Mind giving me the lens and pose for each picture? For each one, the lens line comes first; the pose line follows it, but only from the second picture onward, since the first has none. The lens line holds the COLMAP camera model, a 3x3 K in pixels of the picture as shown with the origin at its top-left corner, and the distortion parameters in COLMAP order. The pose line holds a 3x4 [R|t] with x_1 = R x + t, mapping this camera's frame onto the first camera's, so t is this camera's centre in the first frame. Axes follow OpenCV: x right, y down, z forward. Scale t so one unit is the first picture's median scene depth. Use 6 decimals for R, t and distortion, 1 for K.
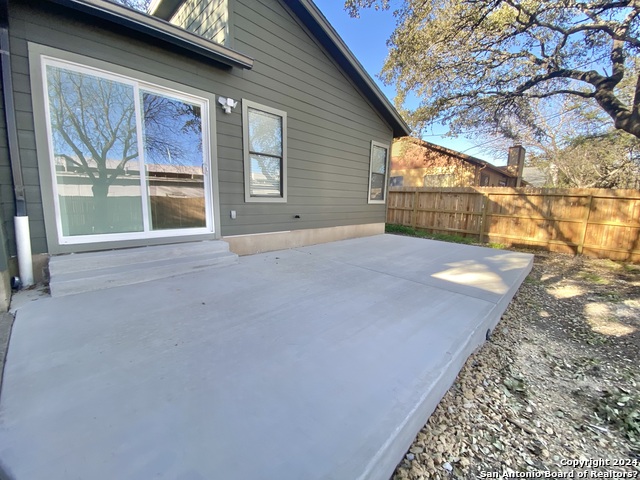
lens RADIAL K [[260.4, 0, 320.0], [0, 260.4, 240.0], [0, 0, 1]] dist [0.001983, -0.014610]
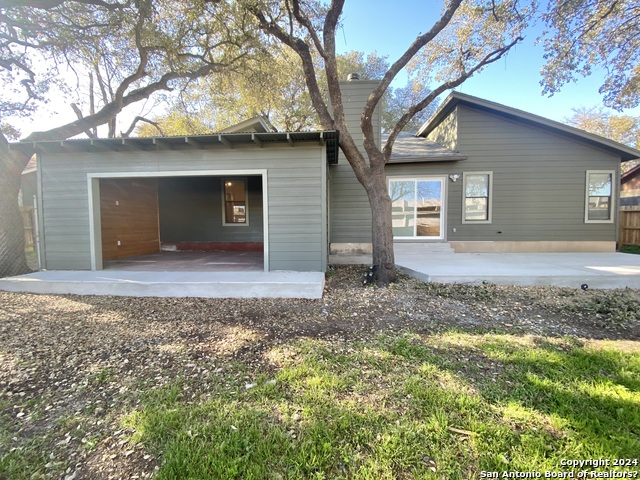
lens RADIAL K [[257.3, 0, 318.3], [0, 257.3, 238.9], [0, 0, 1]] dist [0.046700, -0.041052]
pose [[0.638710, 0.021300, -0.769153, 0.383148], [-0.097281, 0.993831, -0.053260, 0.127604], [0.763274, 0.108841, 0.636841, -0.754448]]
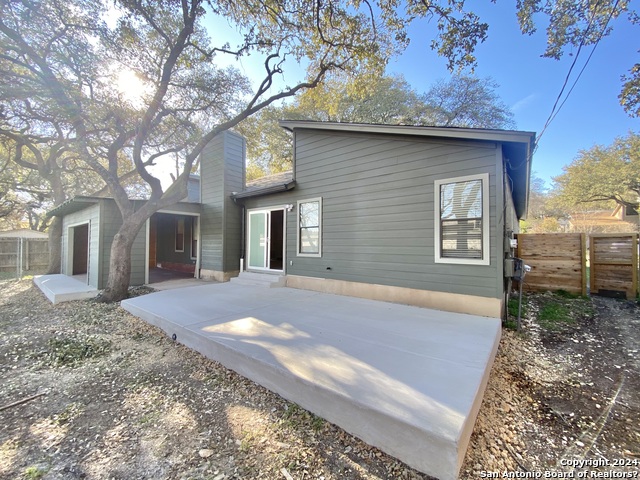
lens RADIAL K [[257.3, 0, 318.3], [0, 257.3, 238.9], [0, 0, 1]] dist [0.046700, -0.041052]
pose [[0.097210, -0.042431, -0.994359, 1.074868], [-0.153932, 0.986428, -0.057141, -0.139098], [0.983288, 0.158618, 0.089359, 0.731304]]
